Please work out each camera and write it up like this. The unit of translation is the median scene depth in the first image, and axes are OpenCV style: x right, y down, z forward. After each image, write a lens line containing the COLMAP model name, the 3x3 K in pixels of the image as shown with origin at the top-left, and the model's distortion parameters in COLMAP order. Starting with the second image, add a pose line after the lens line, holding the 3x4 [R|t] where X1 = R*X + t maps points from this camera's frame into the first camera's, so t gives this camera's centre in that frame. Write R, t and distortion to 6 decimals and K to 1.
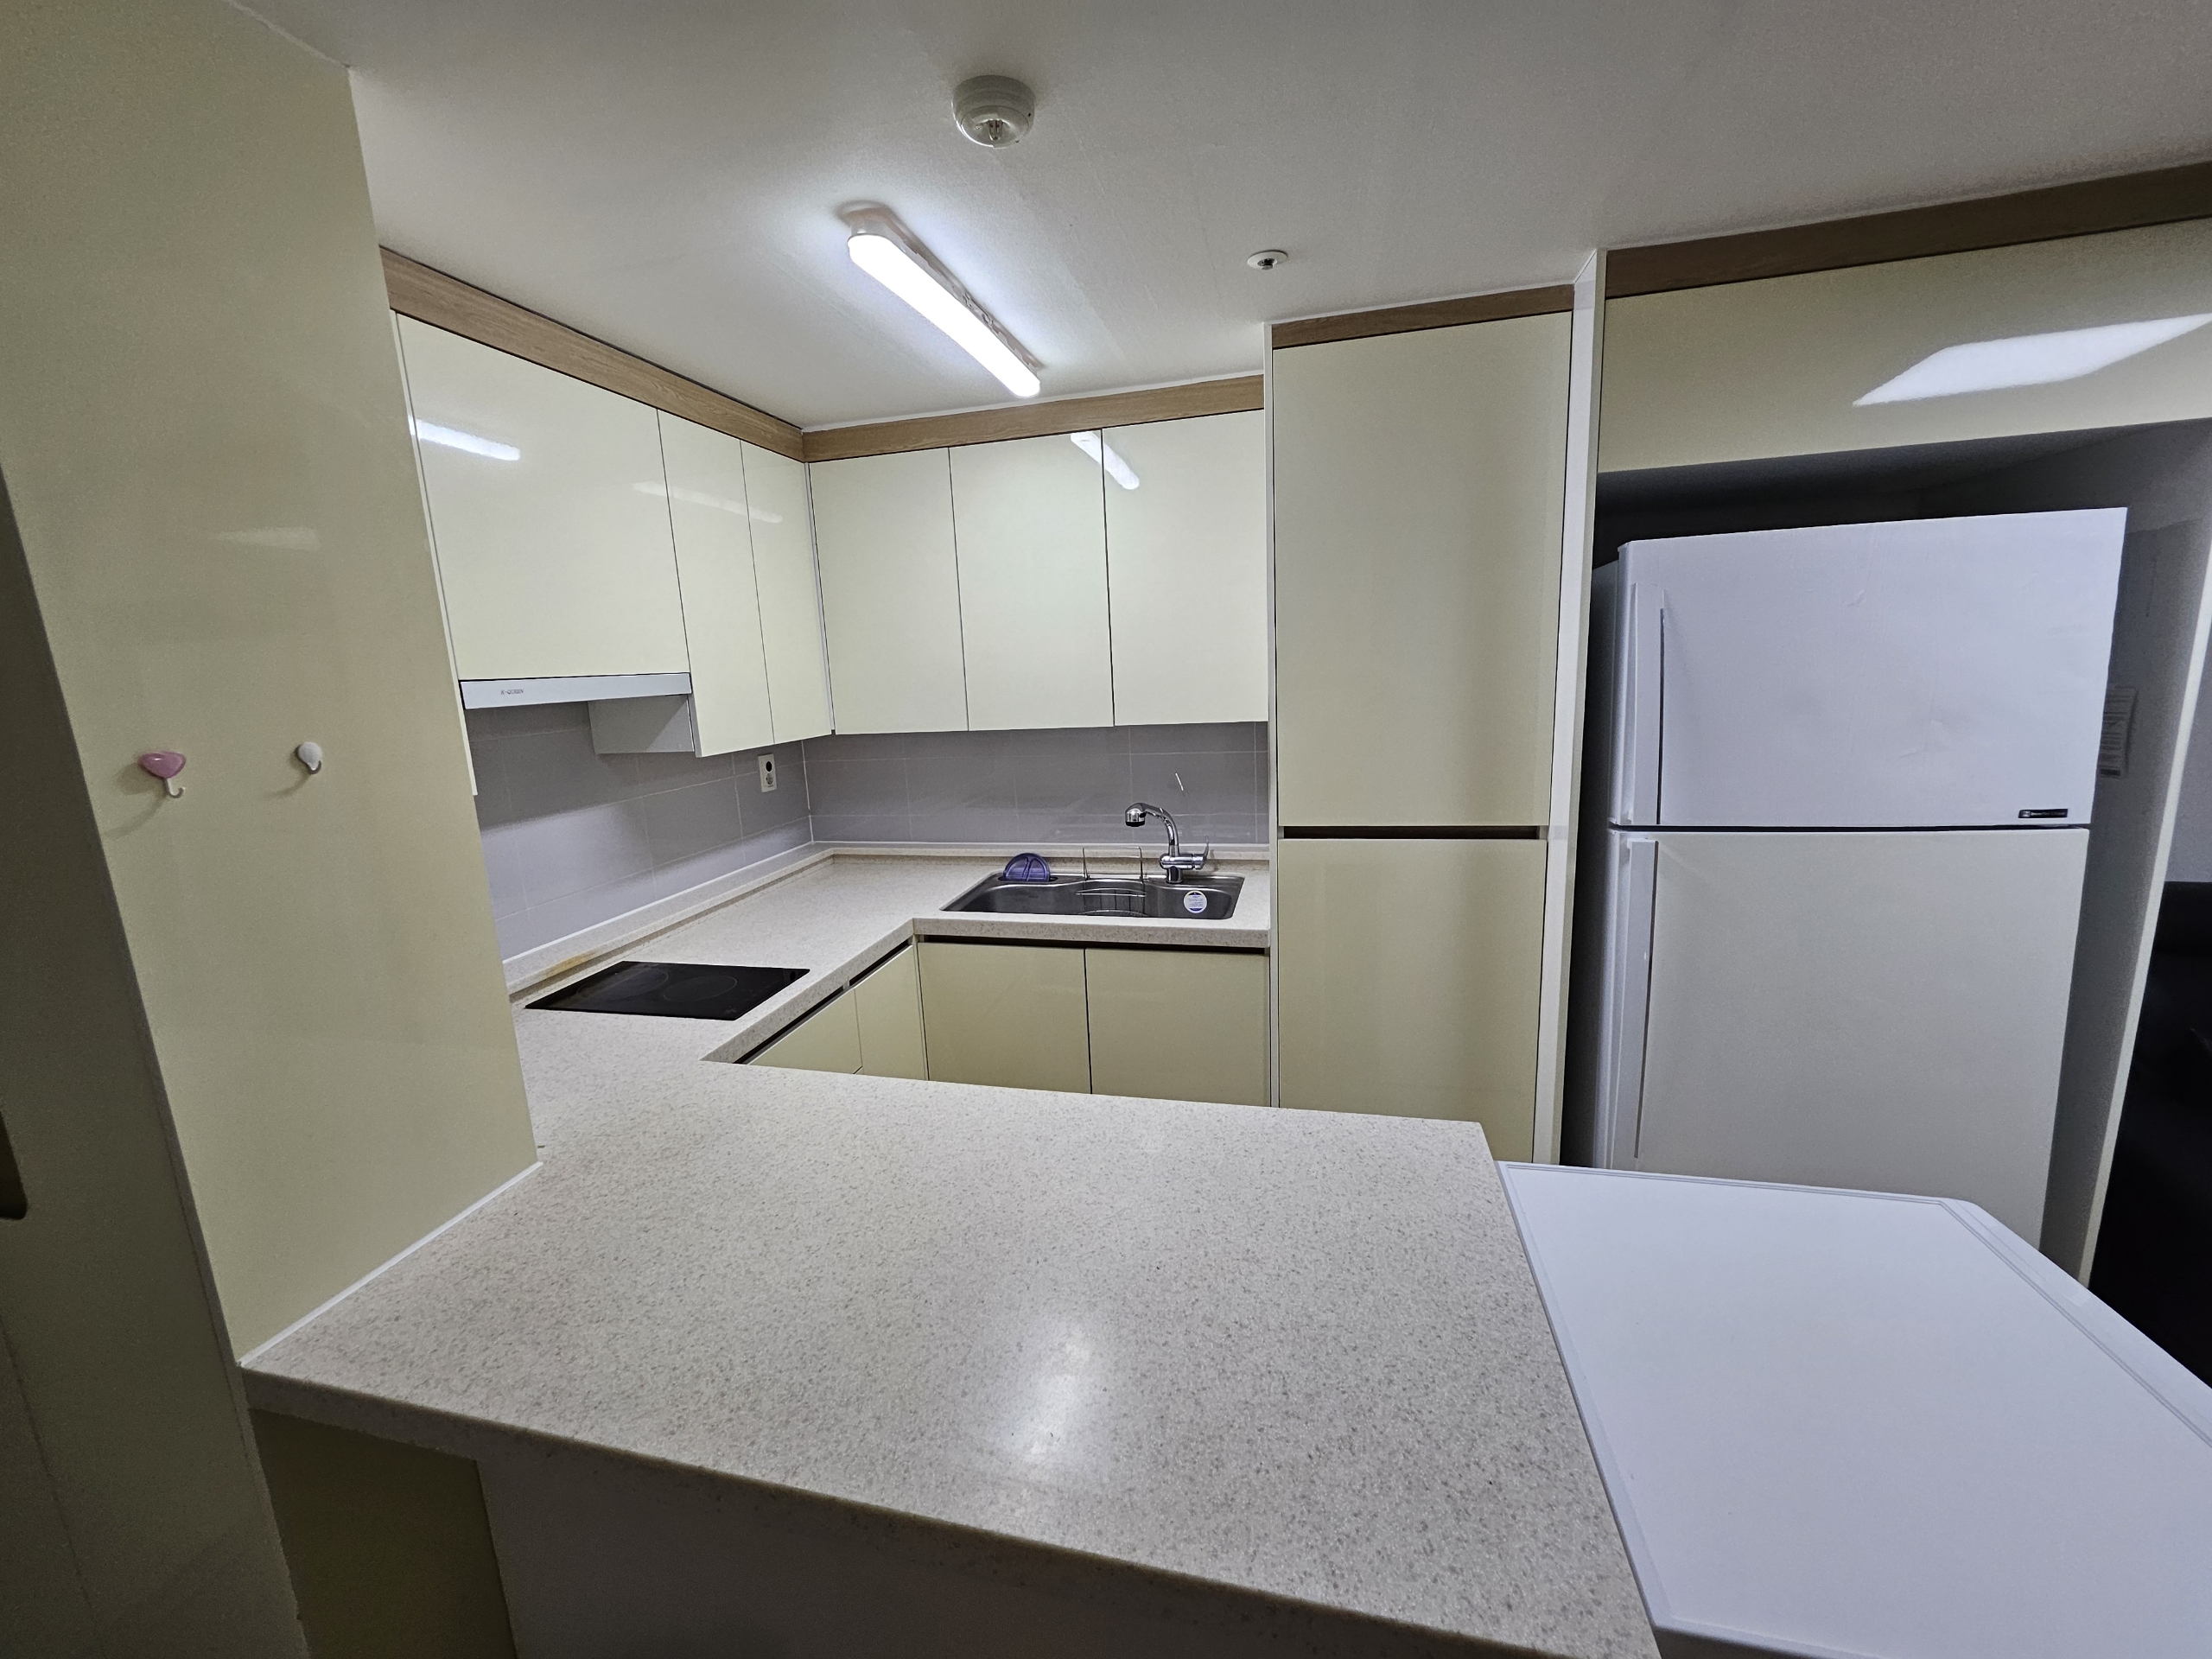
lens RADIAL K [[858.3, 0, 1106.1], [0, 858.3, 814.9], [0, 0, 1]] dist [-0.000481, -0.000006]
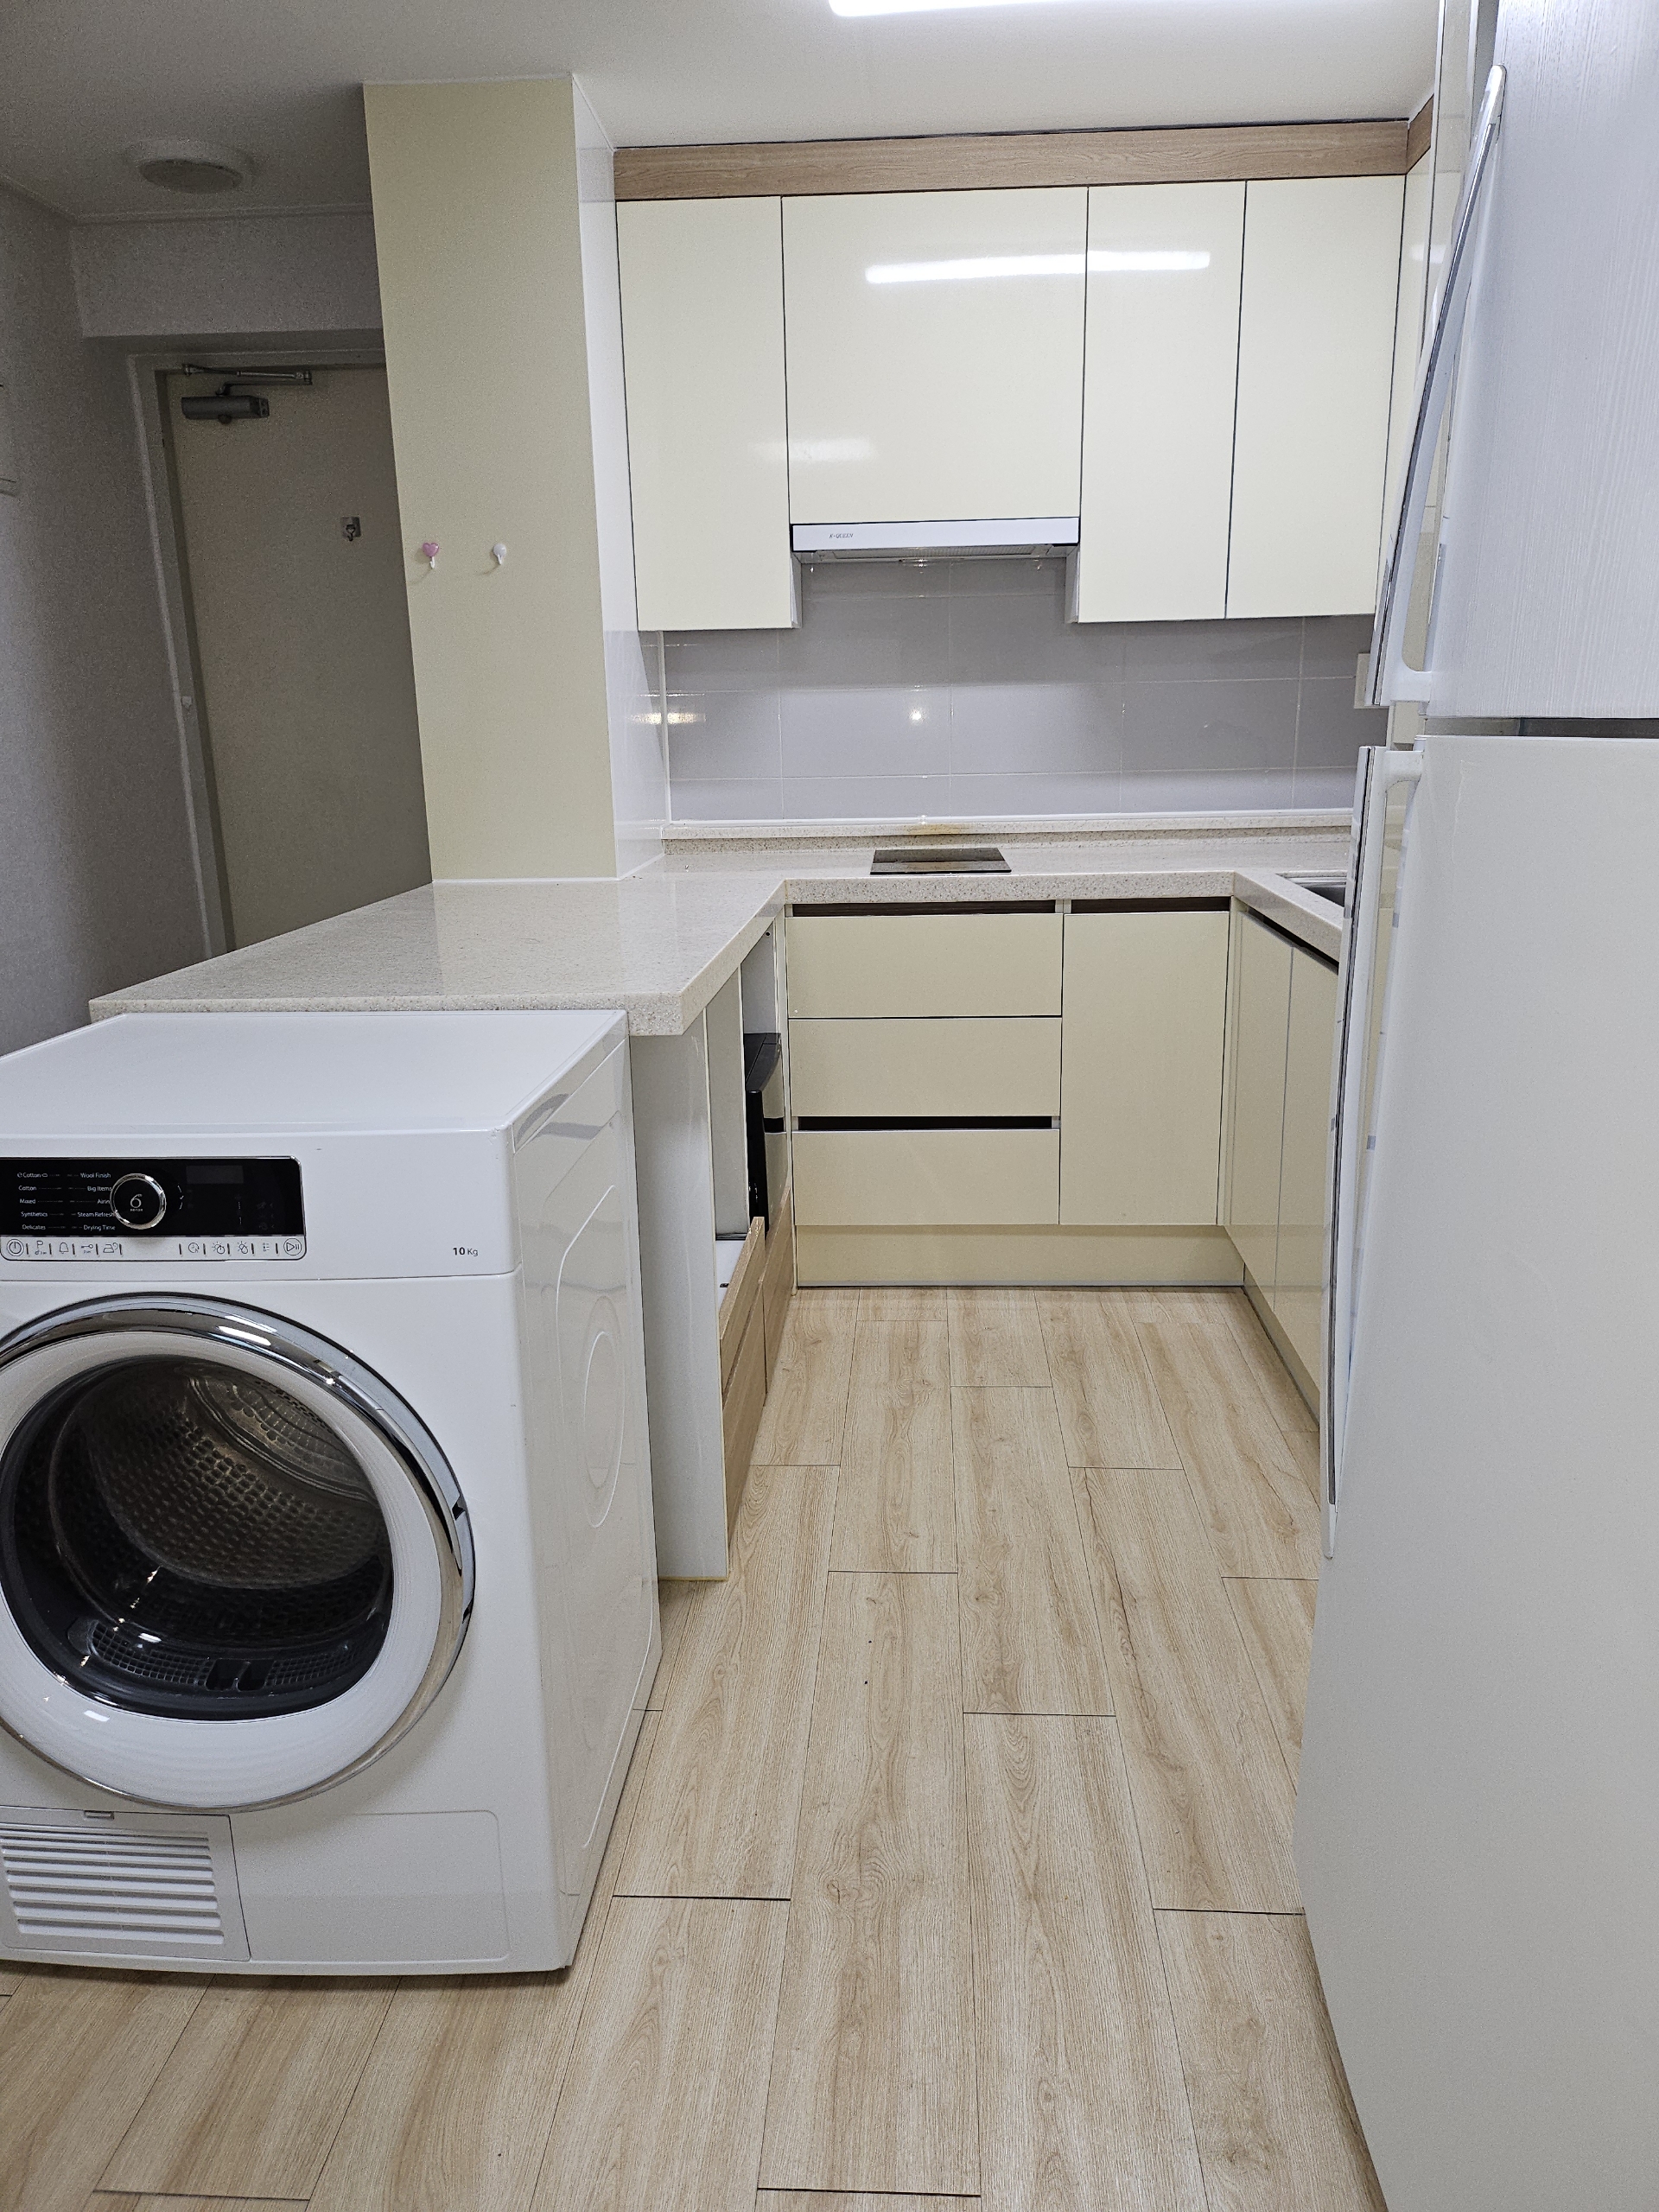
lens RADIAL K [[1526.4, 0, 841.6], [0, 1526.4, 1116.6], [0, 0, 1]] dist [0.033472, -0.045713]
pose [[0.194881, 0.295673, -0.935200, 1.509162], [-0.163383, 0.949945, 0.266289, 0.046154], [0.967123, 0.100901, 0.233435, 0.684660]]
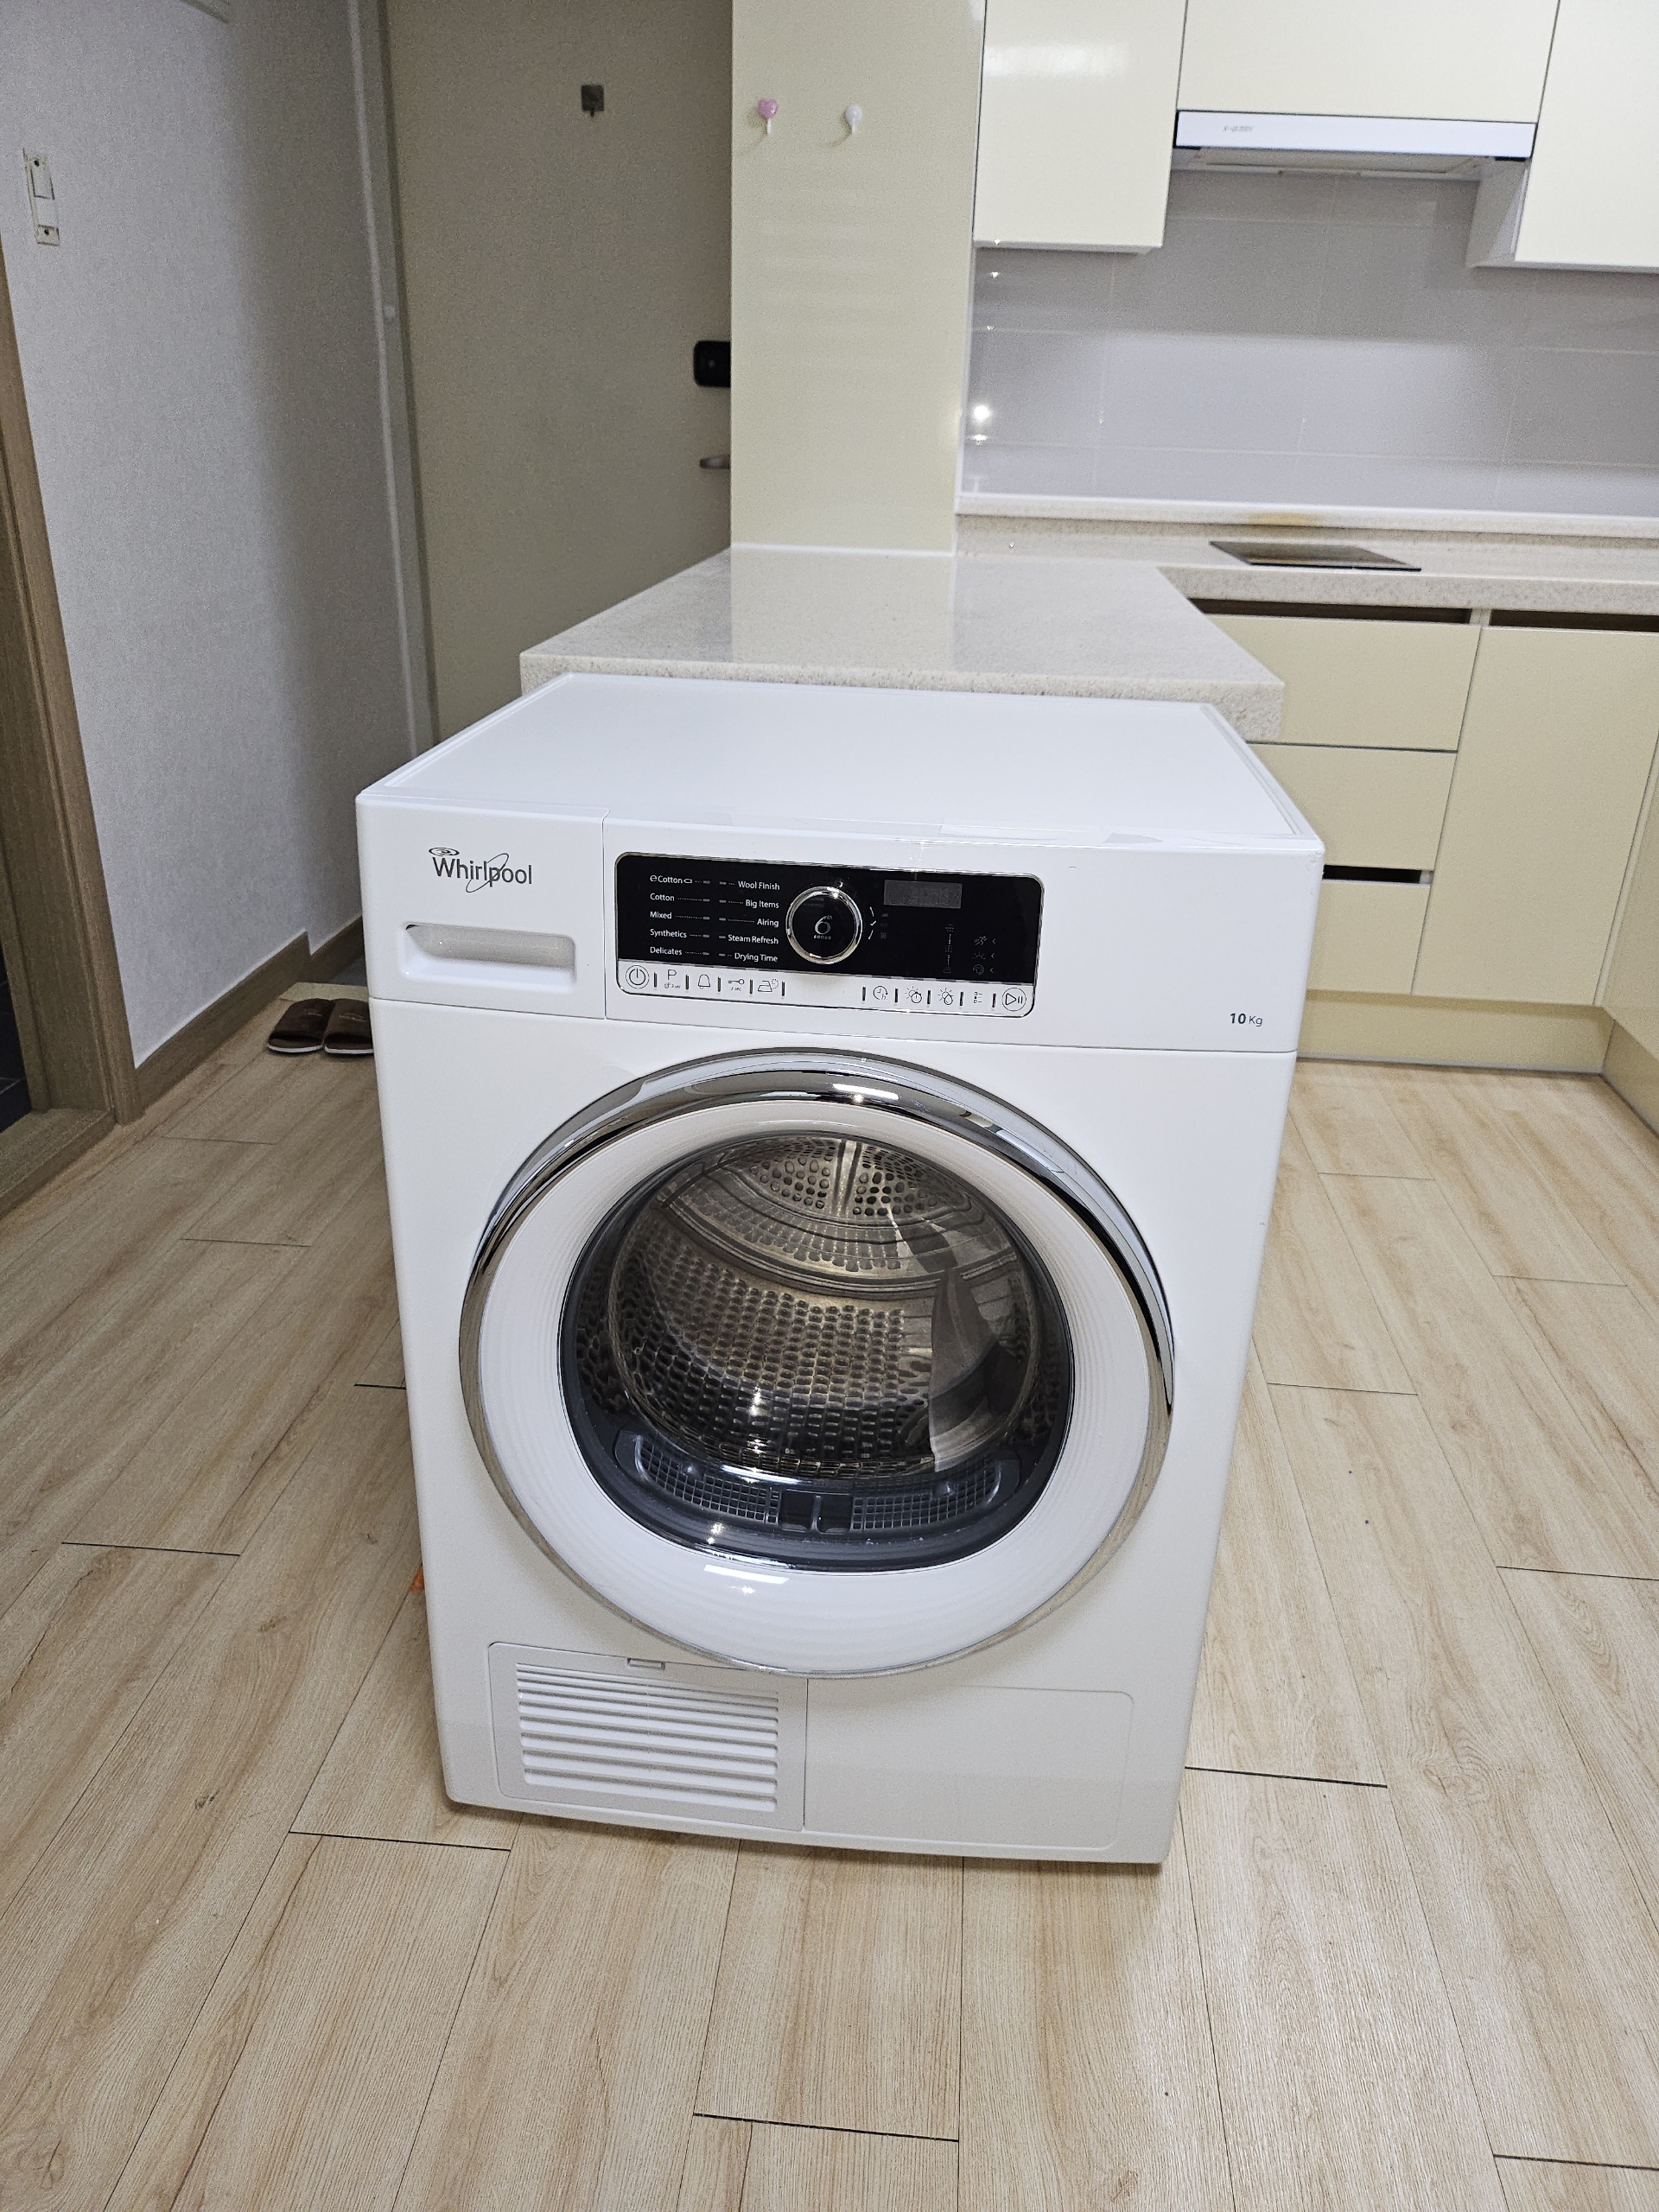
lens RADIAL K [[1526.4, 0, 817.4], [0, 1526.4, 1112.8], [0, 0, 1]] dist [0.033472, -0.045713]
pose [[0.160360, 0.460323, -0.873148, 1.217122], [-0.213984, 0.879771, 0.424516, 0.190479], [0.963585, 0.118764, 0.239581, 0.358691]]
